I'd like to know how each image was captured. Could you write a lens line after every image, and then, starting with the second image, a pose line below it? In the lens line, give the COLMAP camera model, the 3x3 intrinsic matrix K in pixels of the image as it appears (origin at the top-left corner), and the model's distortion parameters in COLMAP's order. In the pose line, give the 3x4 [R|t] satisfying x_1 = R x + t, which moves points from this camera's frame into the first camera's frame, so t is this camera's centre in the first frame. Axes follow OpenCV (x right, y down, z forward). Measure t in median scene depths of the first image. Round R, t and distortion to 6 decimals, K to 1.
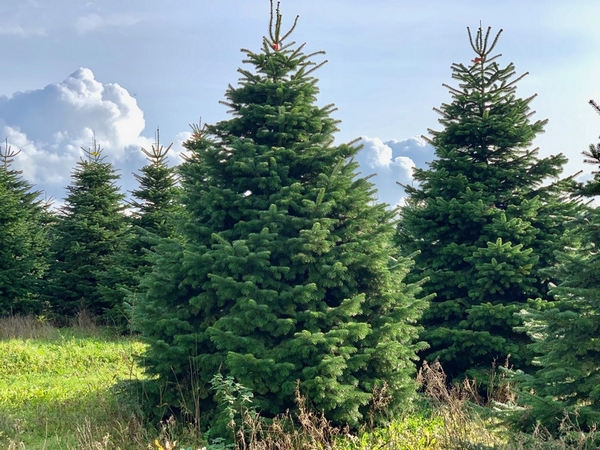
lens RADIAL K [[892.8, 0, 304.0], [0, 892.8, 224.9], [0, 0, 1]] dist [-0.035804, 0.000000]
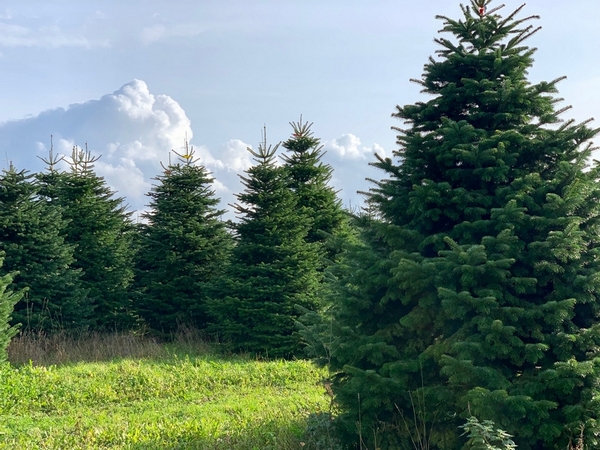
lens RADIAL K [[892.8, 0, 296.2], [0, 892.8, 226.3], [0, 0, 1]] dist [-0.035804, 0.000000]
pose [[0.998225, -0.011940, -0.058345, -0.106748], [0.011529, 0.999906, -0.007383, 0.002588], [0.058428, 0.006698, 0.998269, 0.114113]]
